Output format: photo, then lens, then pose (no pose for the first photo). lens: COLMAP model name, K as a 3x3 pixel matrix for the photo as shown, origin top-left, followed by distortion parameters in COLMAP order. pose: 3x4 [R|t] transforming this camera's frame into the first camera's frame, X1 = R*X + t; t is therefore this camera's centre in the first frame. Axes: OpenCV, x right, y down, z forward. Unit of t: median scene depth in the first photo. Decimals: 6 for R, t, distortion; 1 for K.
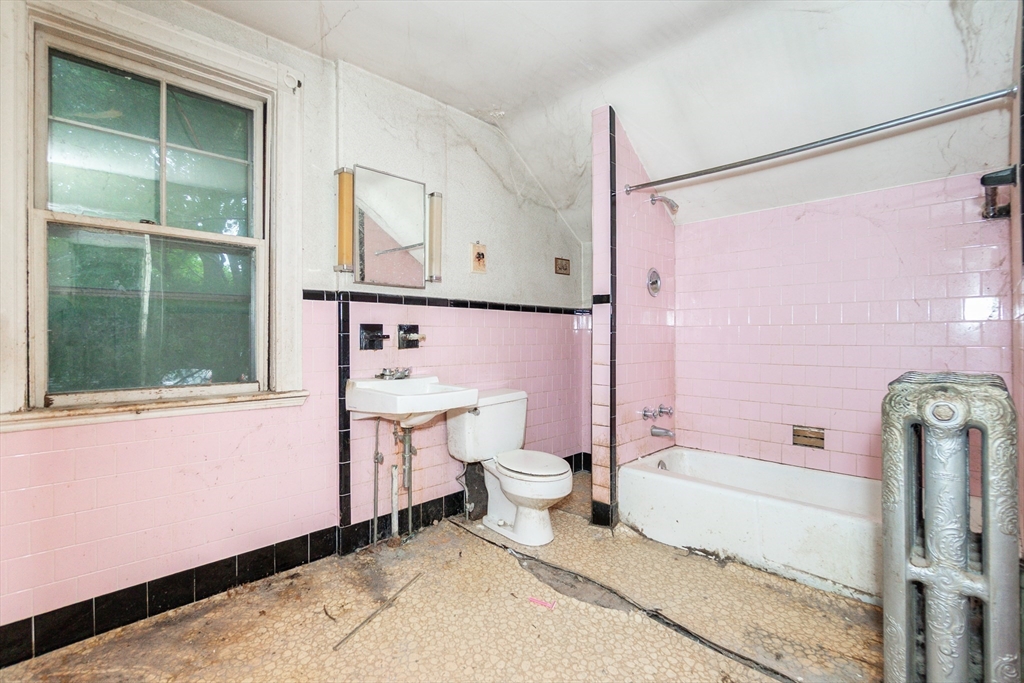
lens RADIAL K [[441.0, 0, 480.8], [0, 441.0, 339.9], [0, 0, 1]] dist [-0.001177, 0.000052]
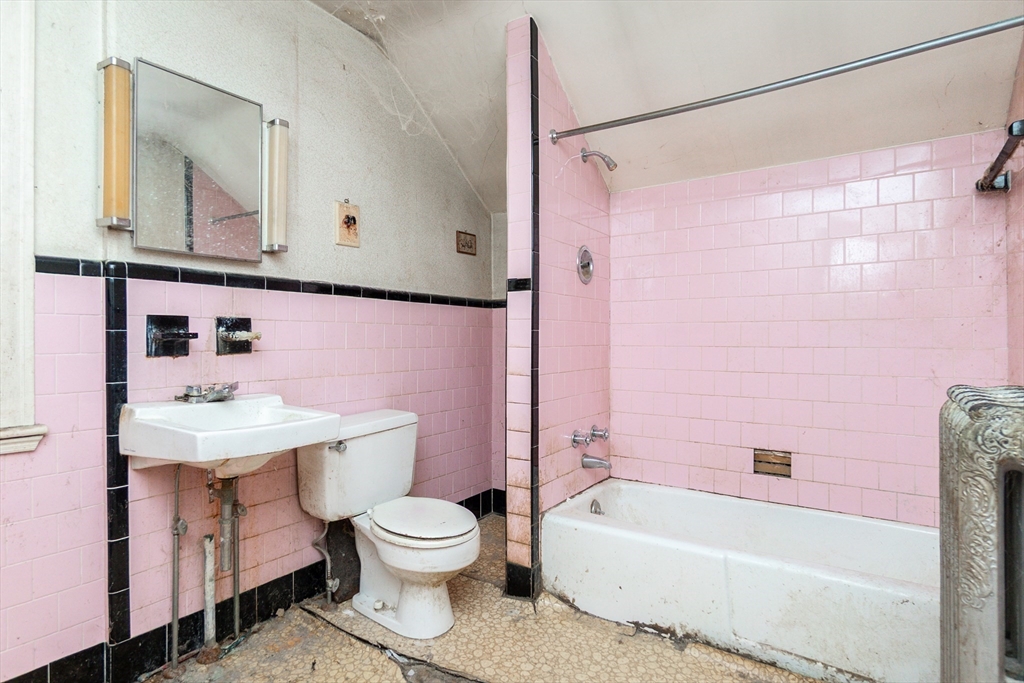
lens RADIAL K [[531.2, 0, 512.0], [0, 531.2, 341.5], [0, 0, 1]] dist [-0.001478, -0.000185]
pose [[0.964325, 0.000517, 0.264720, 0.026757], [-0.000349, 1.000000, -0.000682, 0.001576], [-0.264721, 0.000565, 0.964325, 0.140038]]
